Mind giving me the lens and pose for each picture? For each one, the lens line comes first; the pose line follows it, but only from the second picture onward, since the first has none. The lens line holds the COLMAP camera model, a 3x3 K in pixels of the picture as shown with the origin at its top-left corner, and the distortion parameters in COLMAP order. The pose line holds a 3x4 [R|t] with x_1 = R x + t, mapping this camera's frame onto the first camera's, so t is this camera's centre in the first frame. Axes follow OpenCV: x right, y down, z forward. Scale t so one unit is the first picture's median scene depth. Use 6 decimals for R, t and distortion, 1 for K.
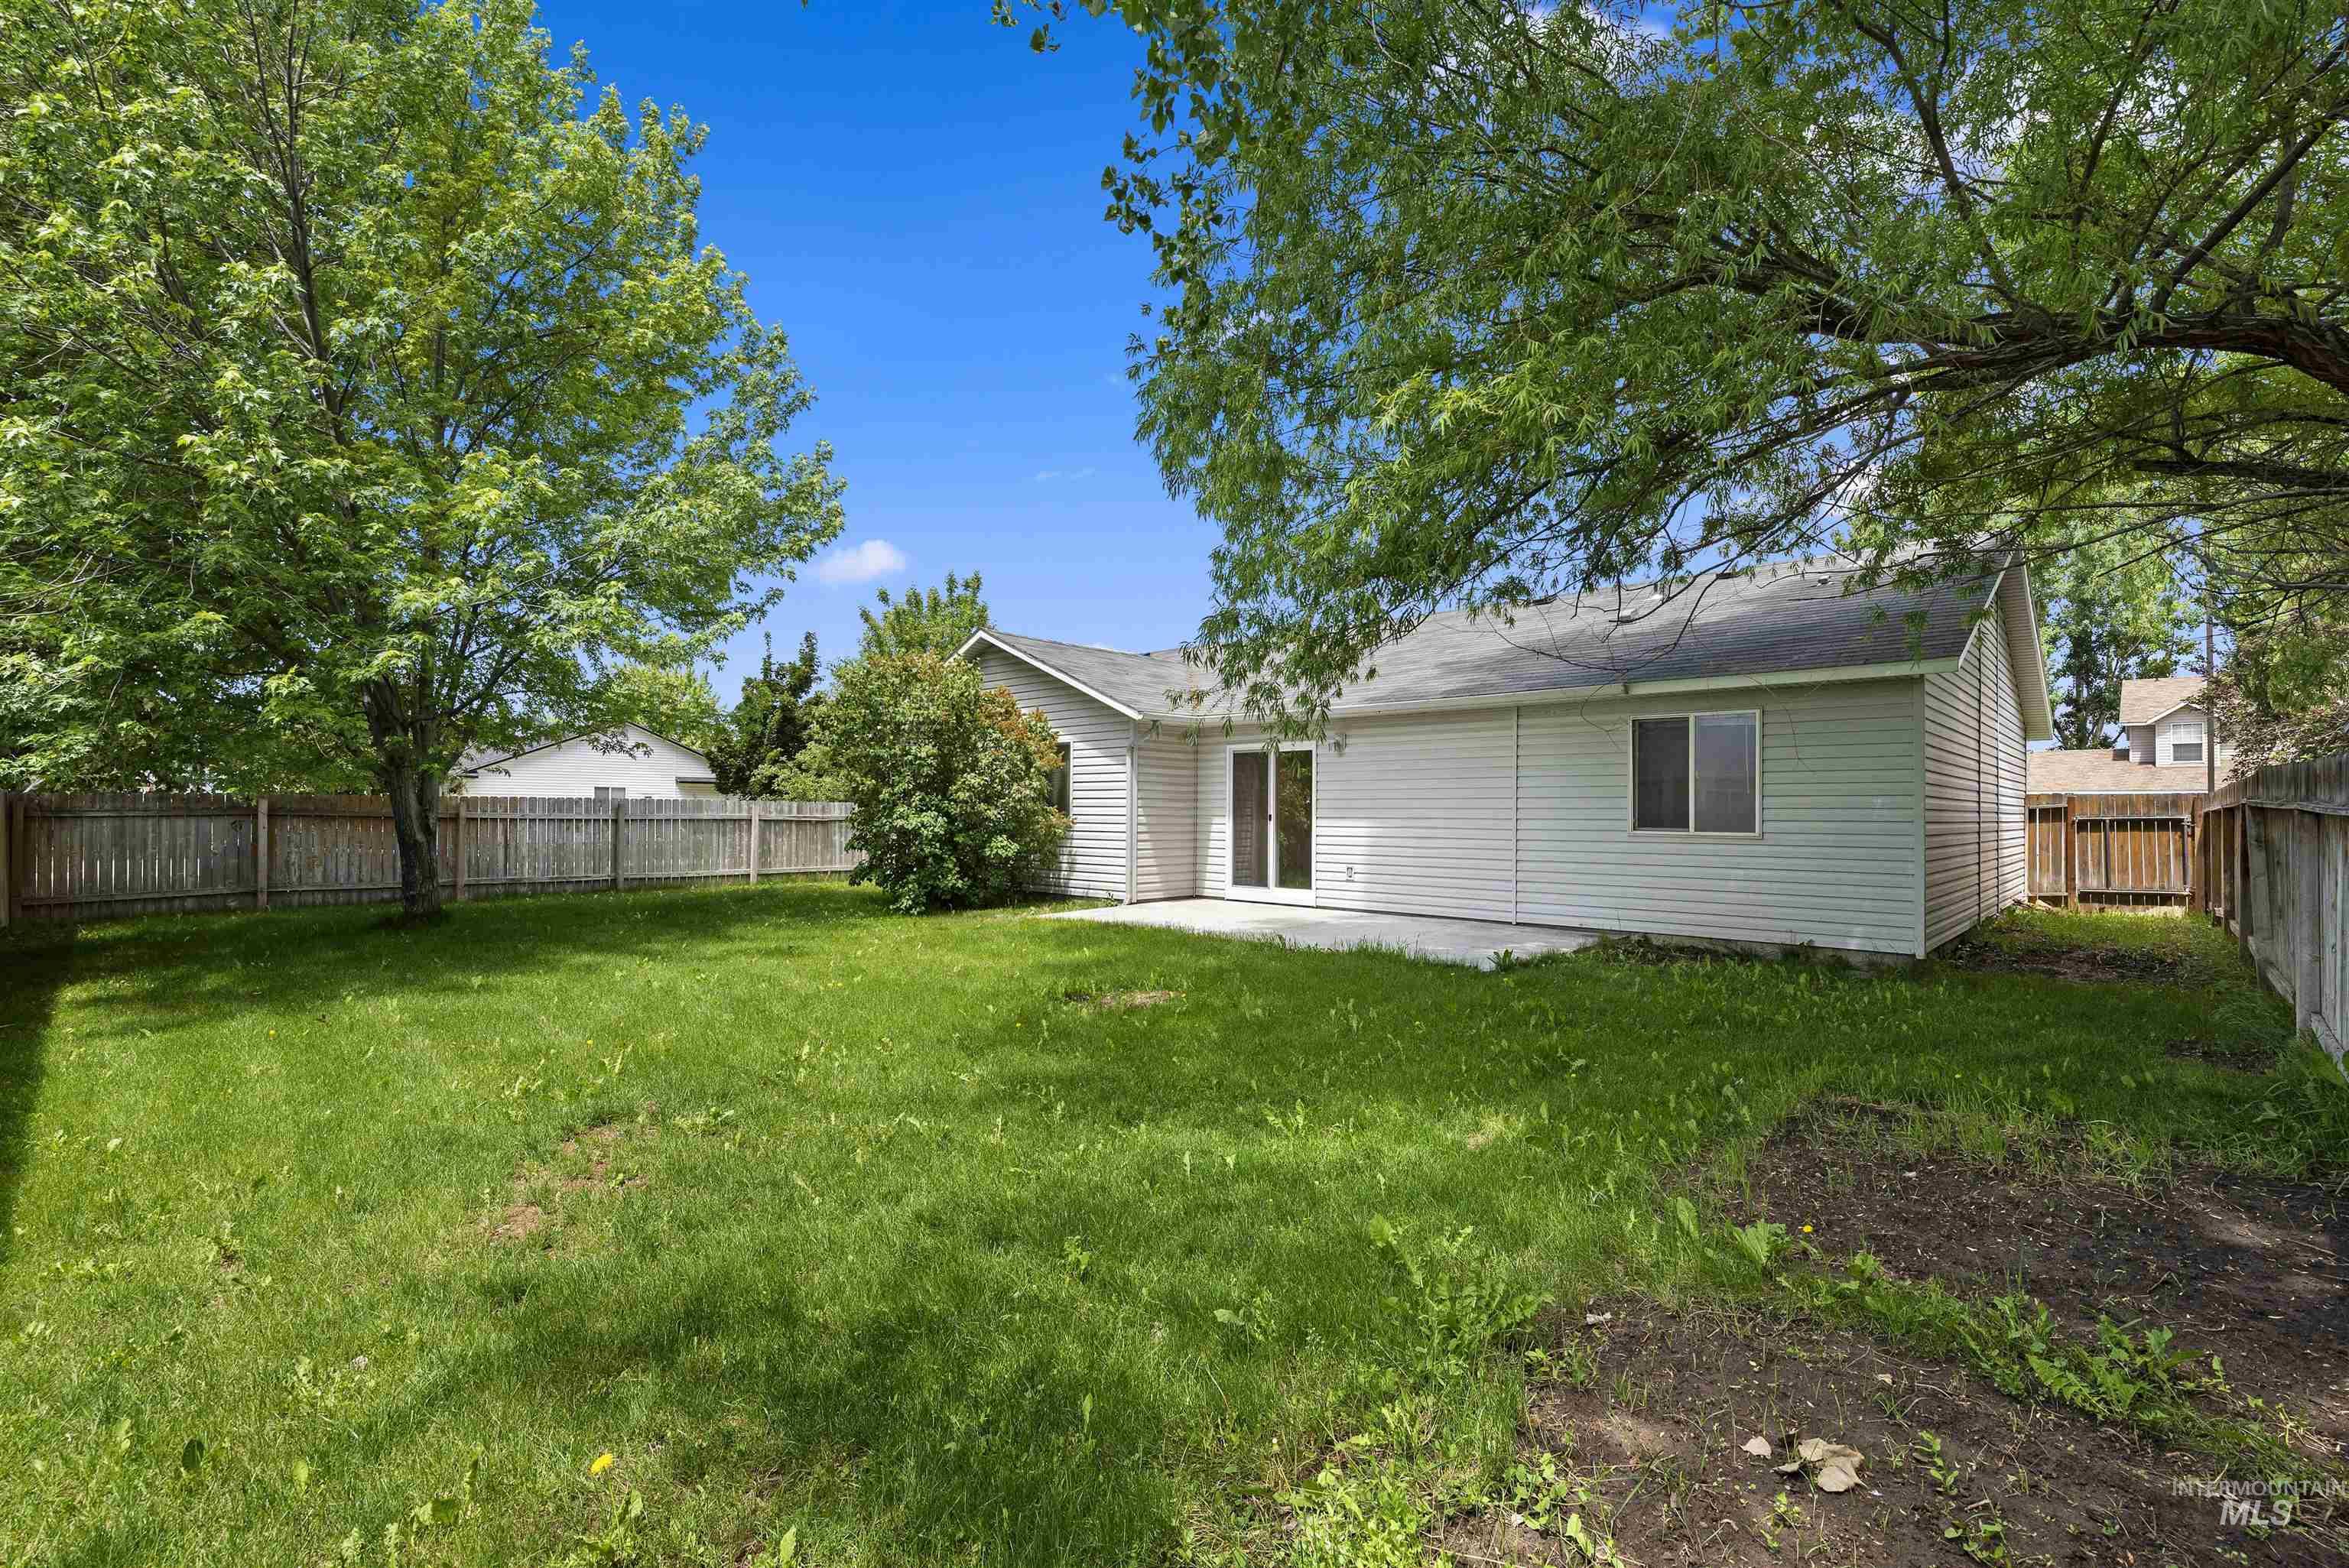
lens RADIAL K [[1052.3, 0, 1179.4], [0, 1052.3, 805.9], [0, 0, 1]] dist [0.002661, 0.000378]
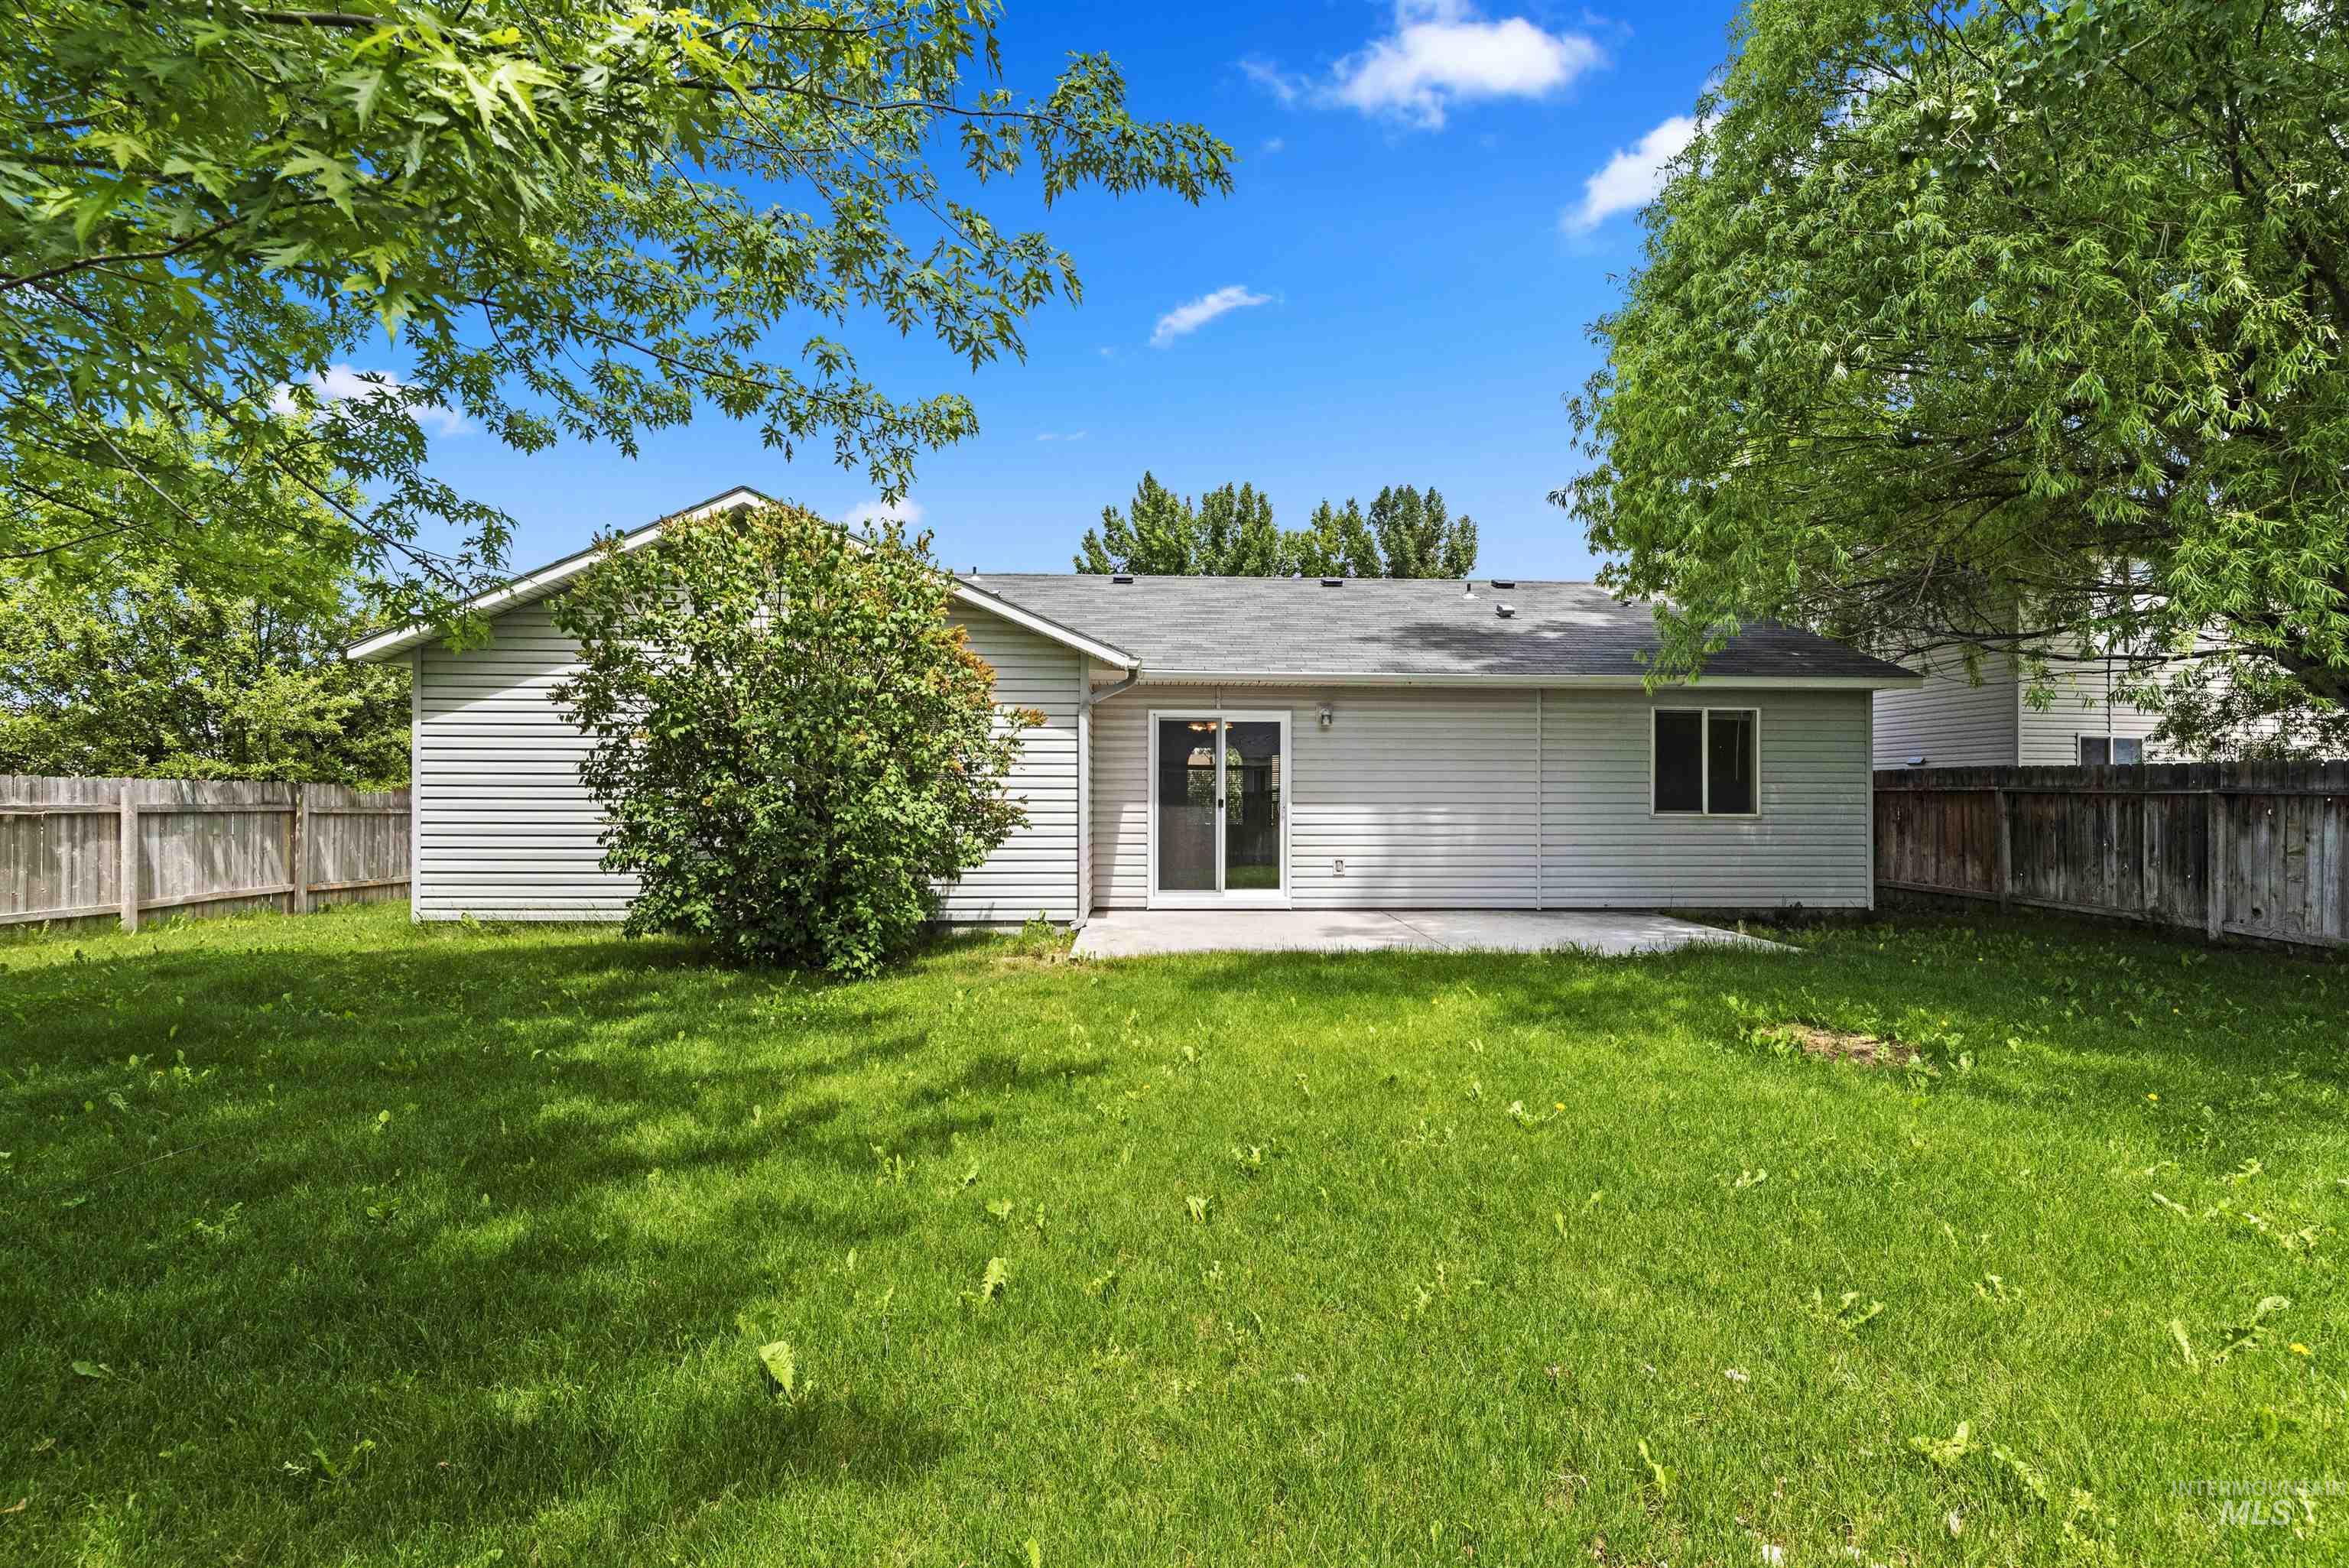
lens RADIAL K [[1052.3, 0, 1179.4], [0, 1052.3, 805.9], [0, 0, 1]] dist [0.002661, 0.000378]
pose [[0.694173, -0.006341, 0.719780, -0.538276], [-0.002473, 0.999934, 0.011194, 0.004512], [-0.719804, -0.009551, 0.694112, 0.487364]]
